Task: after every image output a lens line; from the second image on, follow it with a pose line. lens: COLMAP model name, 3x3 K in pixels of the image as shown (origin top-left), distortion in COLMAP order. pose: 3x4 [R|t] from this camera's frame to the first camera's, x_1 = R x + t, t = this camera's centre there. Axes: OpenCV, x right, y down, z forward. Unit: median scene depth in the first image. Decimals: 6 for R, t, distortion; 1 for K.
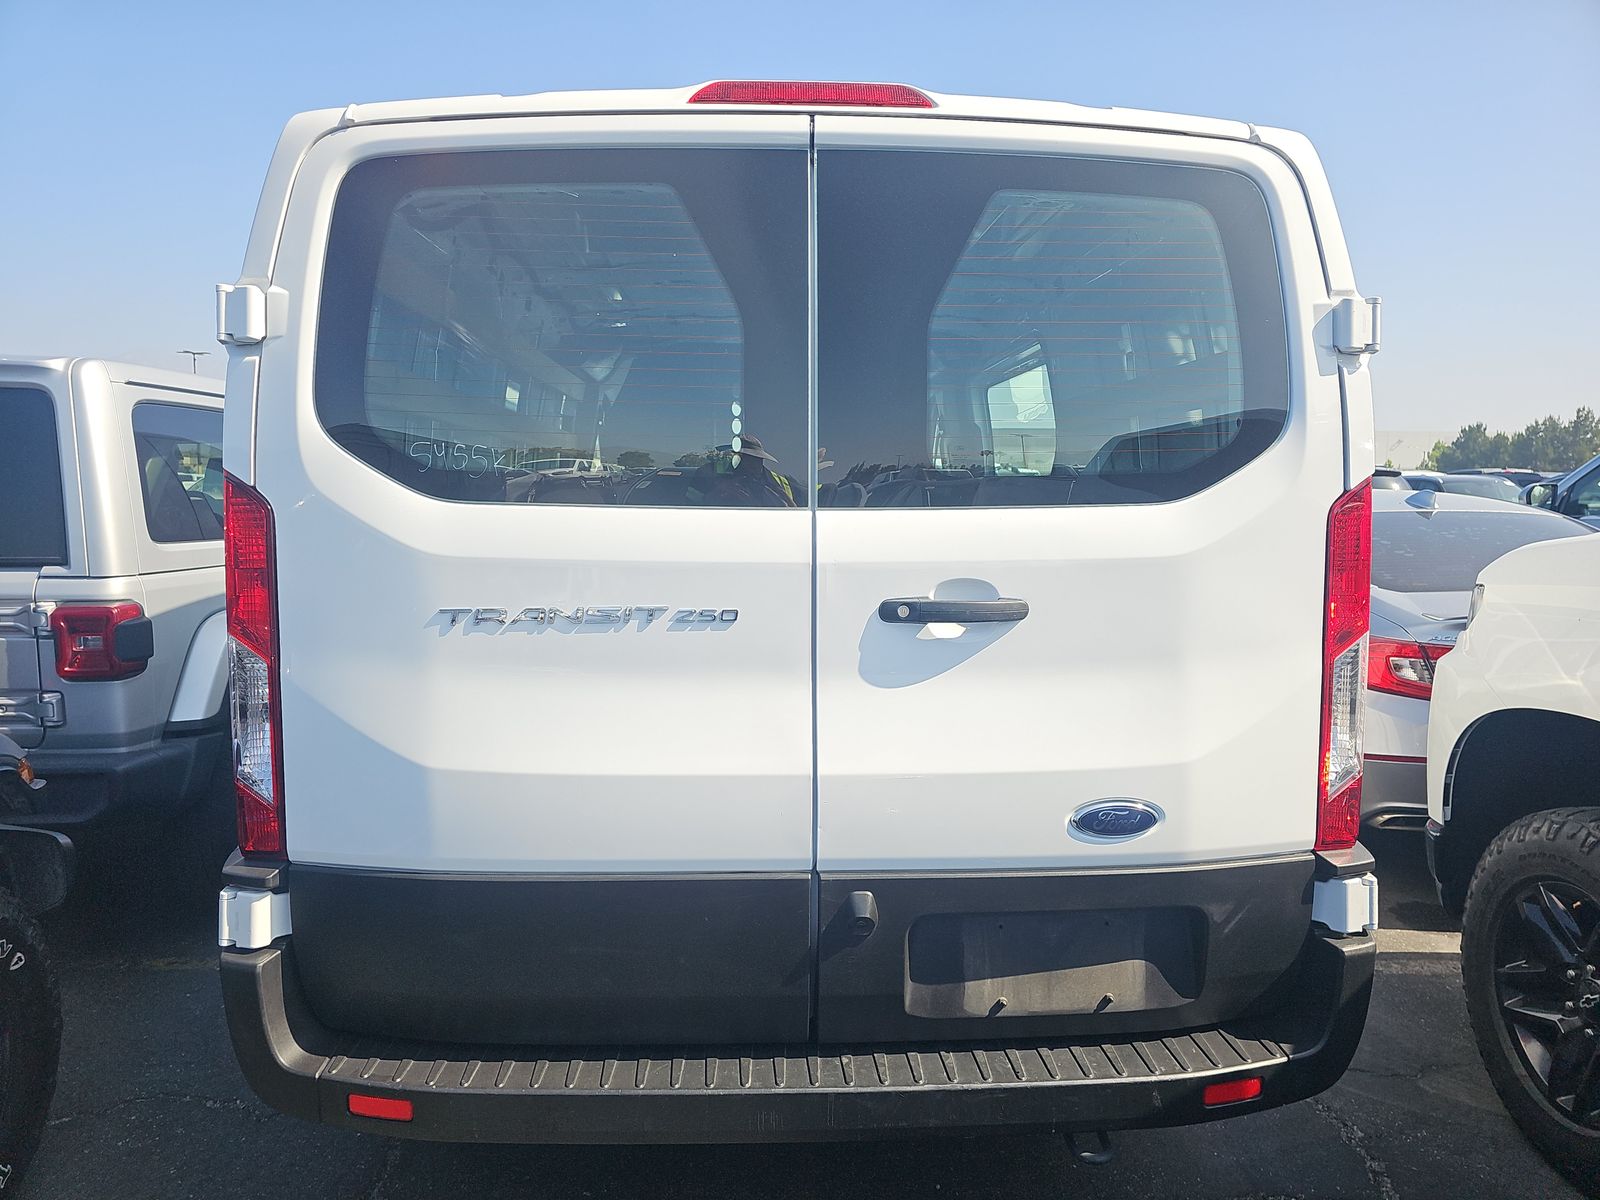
lens RADIAL K [[1076.2, 0, 785.7], [0, 1076.2, 598.5], [0, 0, 1]] dist [0.034141, -0.018511]
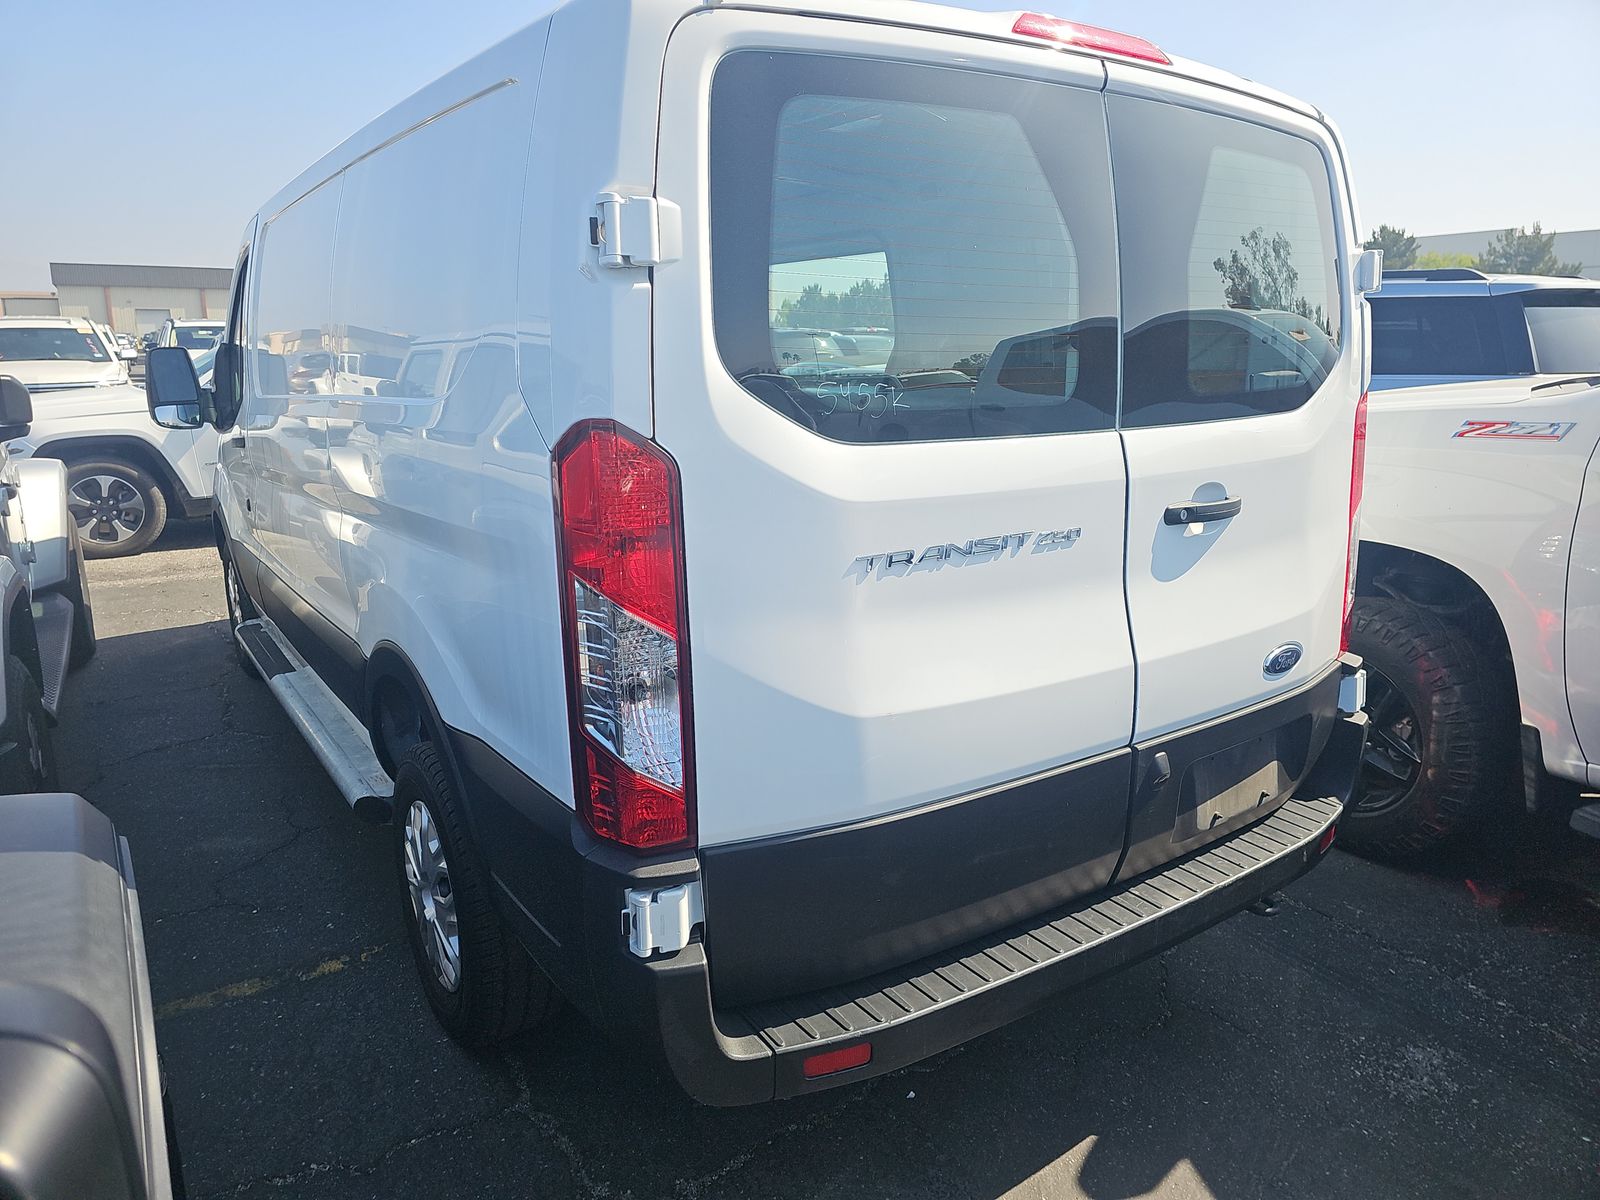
lens RADIAL K [[1076.2, 0, 798.1], [0, 1076.2, 573.4], [0, 0, 1]] dist [0.034141, -0.018511]
pose [[0.849778, -0.118347, 0.513684, -0.844664], [0.061234, 0.990037, 0.126796, -0.098586], [-0.523572, -0.076294, 0.848558, 0.207913]]
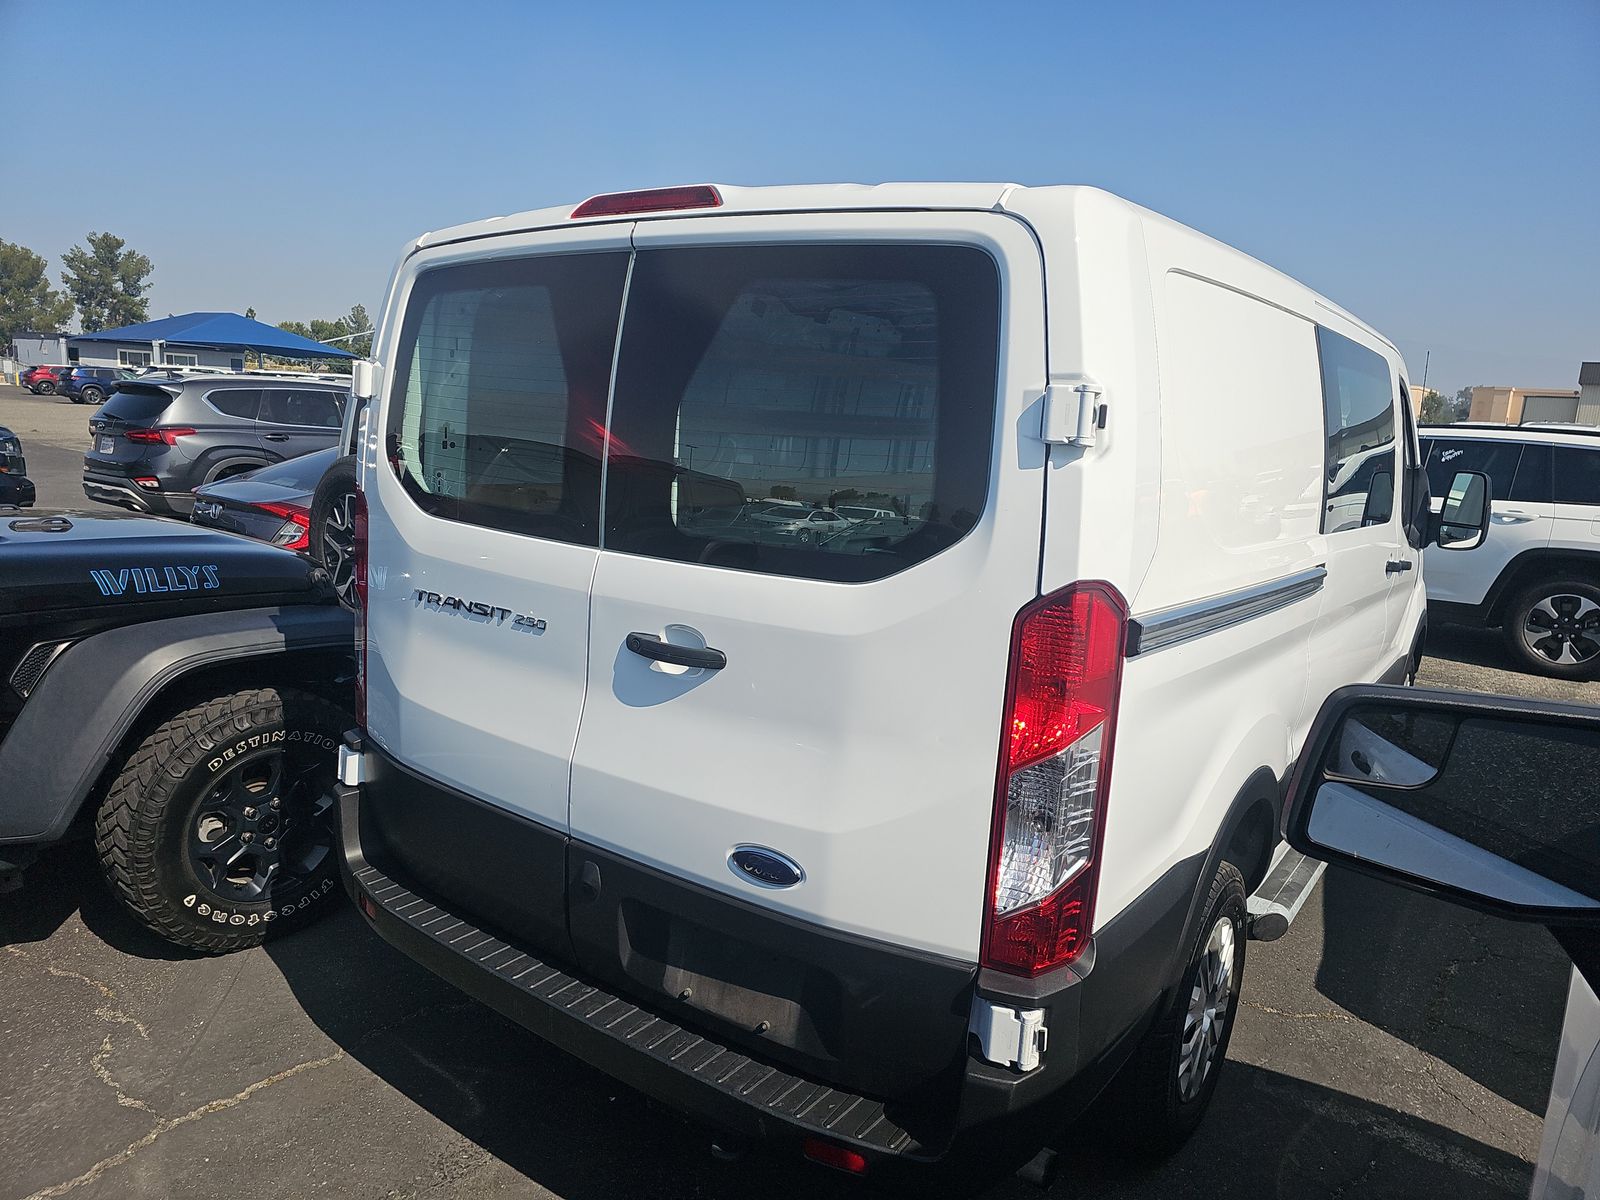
lens RADIAL K [[1076.2, 0, 796.0], [0, 1076.2, 593.4], [0, 0, 1]] dist [0.034141, -0.018511]
pose [[0.780354, 0.141531, -0.609112, 0.948753], [-0.107835, 0.989916, 0.091863, -0.169315], [0.615971, -0.006002, 0.787746, 0.167779]]
